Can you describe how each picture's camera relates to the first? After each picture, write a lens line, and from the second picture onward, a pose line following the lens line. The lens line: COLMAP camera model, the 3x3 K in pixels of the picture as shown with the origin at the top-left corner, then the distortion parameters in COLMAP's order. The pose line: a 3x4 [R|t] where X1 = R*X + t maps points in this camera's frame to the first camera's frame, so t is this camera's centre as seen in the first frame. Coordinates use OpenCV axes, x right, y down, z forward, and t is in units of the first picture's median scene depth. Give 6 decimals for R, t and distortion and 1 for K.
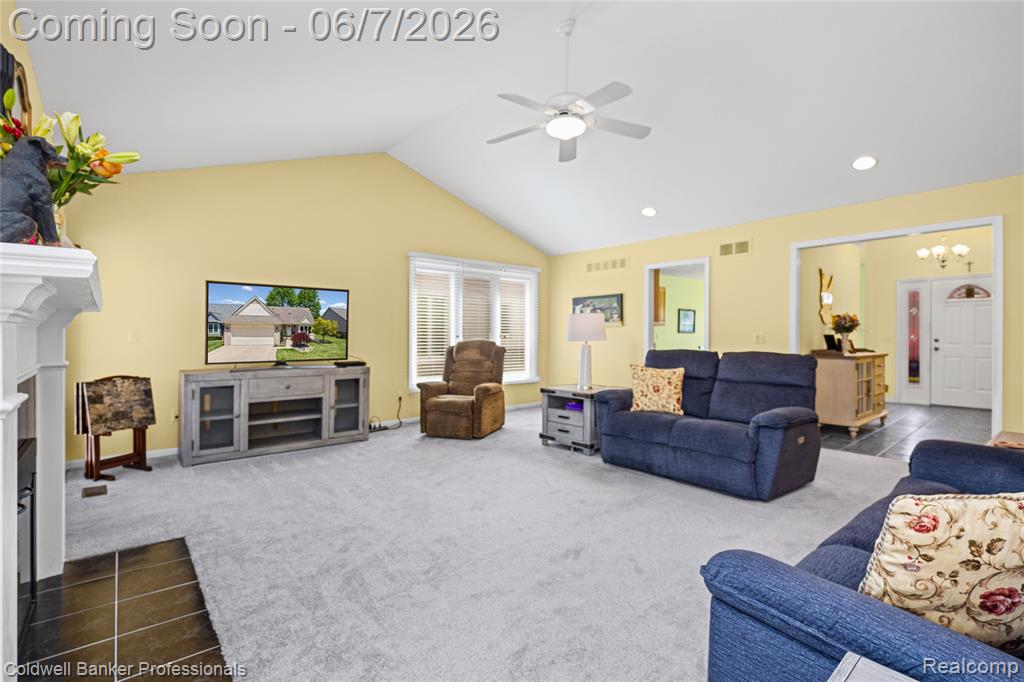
lens RADIAL K [[479.6, 0, 513.6], [0, 479.6, 330.1], [0, 0, 1]] dist [-0.003236, -0.000399]
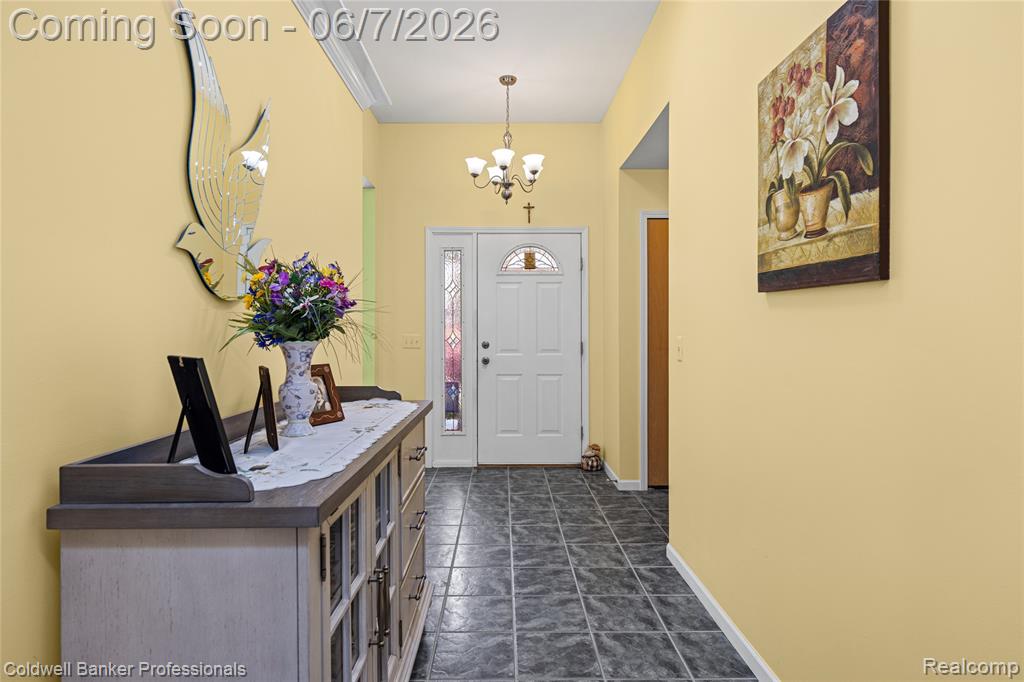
lens RADIAL K [[560.9, 0, 510.3], [0, 560.9, 328.2], [0, 0, 1]] dist [0.000111, -0.001744]
pose [[0.644847, -0.004337, 0.764299, 0.691114], [-0.000916, 0.999979, 0.006447, -0.002726], [-0.764311, -0.004857, 0.644830, 0.937857]]
